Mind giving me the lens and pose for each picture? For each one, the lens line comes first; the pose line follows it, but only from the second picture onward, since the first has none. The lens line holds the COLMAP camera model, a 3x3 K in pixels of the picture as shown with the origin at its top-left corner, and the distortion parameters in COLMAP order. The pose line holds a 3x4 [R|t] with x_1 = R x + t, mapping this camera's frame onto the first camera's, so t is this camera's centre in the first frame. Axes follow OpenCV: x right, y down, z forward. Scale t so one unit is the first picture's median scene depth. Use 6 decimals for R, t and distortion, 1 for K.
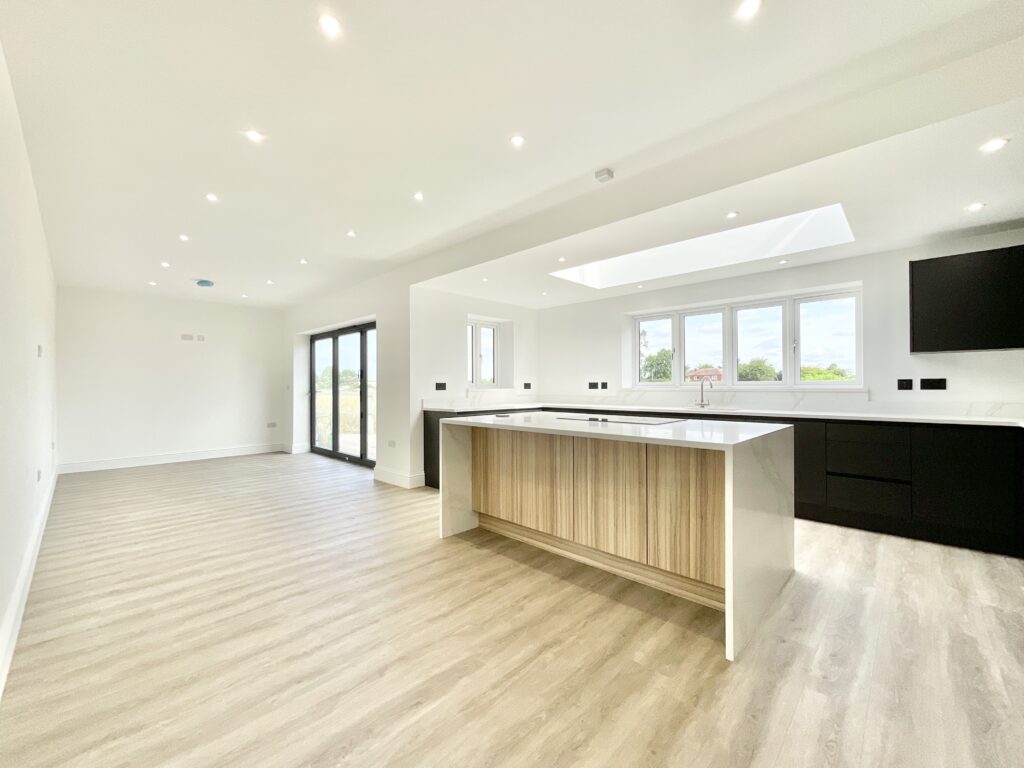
lens RADIAL K [[416.5, 0, 512.0], [0, 416.5, 384.0], [0, 0, 1]] dist [0.000425, -0.002843]
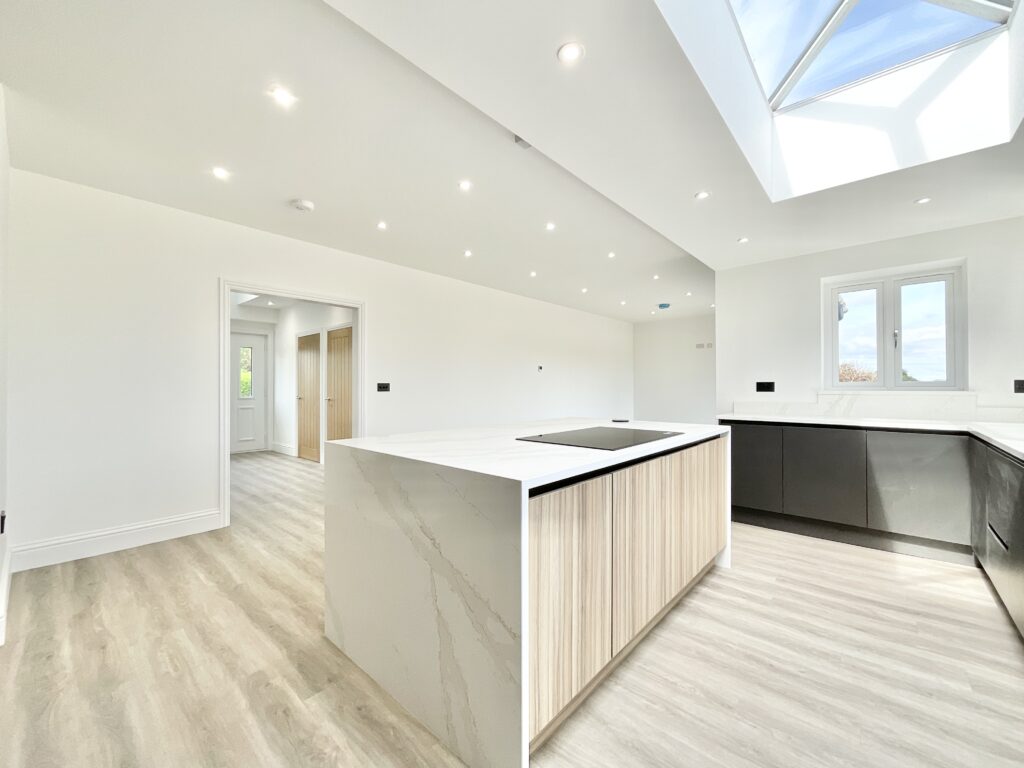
lens RADIAL K [[416.5, 0, 512.0], [0, 416.5, 384.0], [0, 0, 1]] dist [0.000425, -0.002843]
pose [[0.039588, -0.001882, -0.999214, 1.024294], [0.006945, 0.999975, -0.001609, -0.001687], [0.999192, -0.006876, 0.039600, 0.896204]]
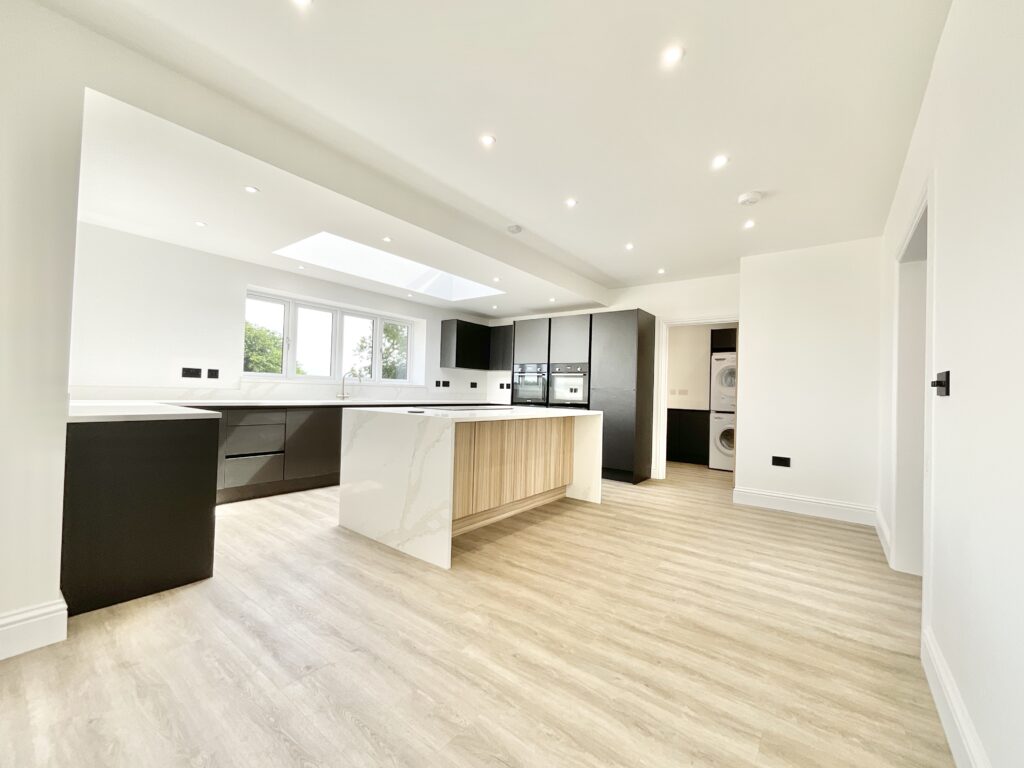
lens RADIAL K [[416.5, 0, 512.0], [0, 416.5, 384.0], [0, 0, 1]] dist [0.000425, -0.002843]
pose [[-0.112226, 0.017146, 0.993535, -1.081795], [-0.034714, 0.999173, -0.021165, 0.036456], [-0.993076, -0.036864, -0.111538, 1.091609]]
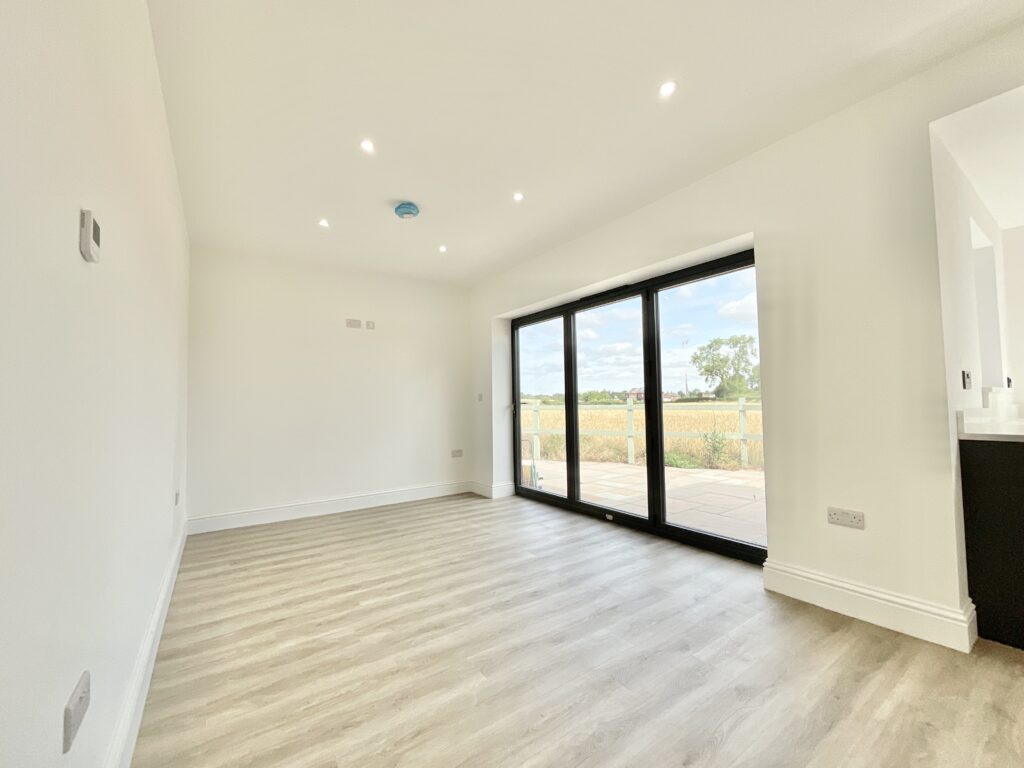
lens RADIAL K [[416.5, 0, 512.0], [0, 416.5, 384.0], [0, 0, 1]] dist [0.000425, -0.002843]
pose [[0.983108, -0.020774, -0.181845, -0.919461], [0.014456, 0.999247, -0.035999, 0.028244], [0.182456, 0.032762, 0.982668, 0.873800]]
